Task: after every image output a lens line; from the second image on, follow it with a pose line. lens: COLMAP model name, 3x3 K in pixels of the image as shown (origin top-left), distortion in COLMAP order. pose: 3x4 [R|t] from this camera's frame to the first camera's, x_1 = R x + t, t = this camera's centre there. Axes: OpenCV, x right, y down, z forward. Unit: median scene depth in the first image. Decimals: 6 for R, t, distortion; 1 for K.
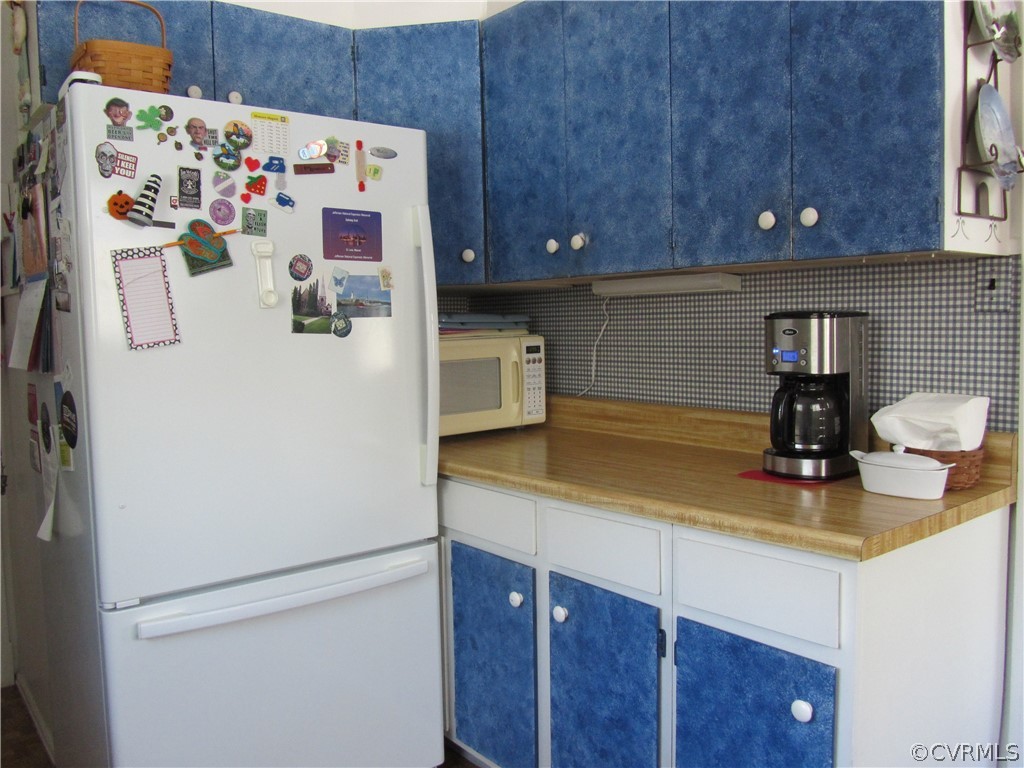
lens RADIAL K [[830.4, 0, 512.0], [0, 830.4, 384.0], [0, 0, 1]] dist [-0.031681, -0.006958]
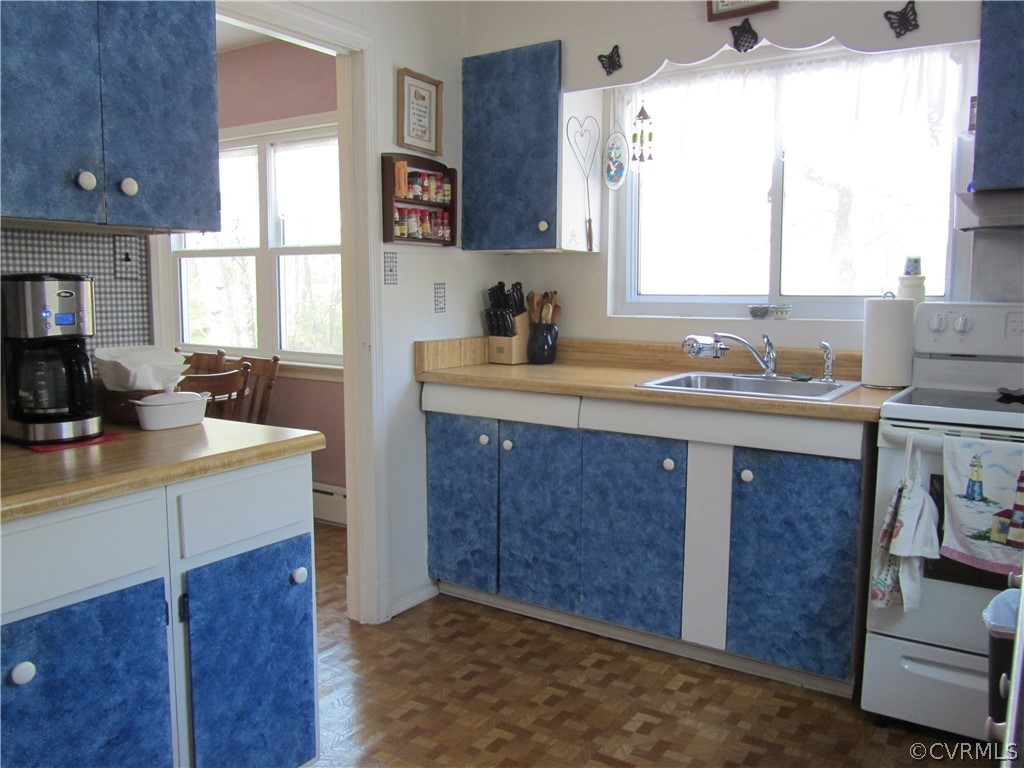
lens RADIAL K [[830.4, 0, 512.0], [0, 830.4, 384.0], [0, 0, 1]] dist [-0.031681, -0.006958]
pose [[-0.300539, -0.091654, 0.949356, -0.801958], [0.073934, 0.990138, 0.118997, -0.036102], [-0.950900, 0.105952, -0.290799, 0.828034]]
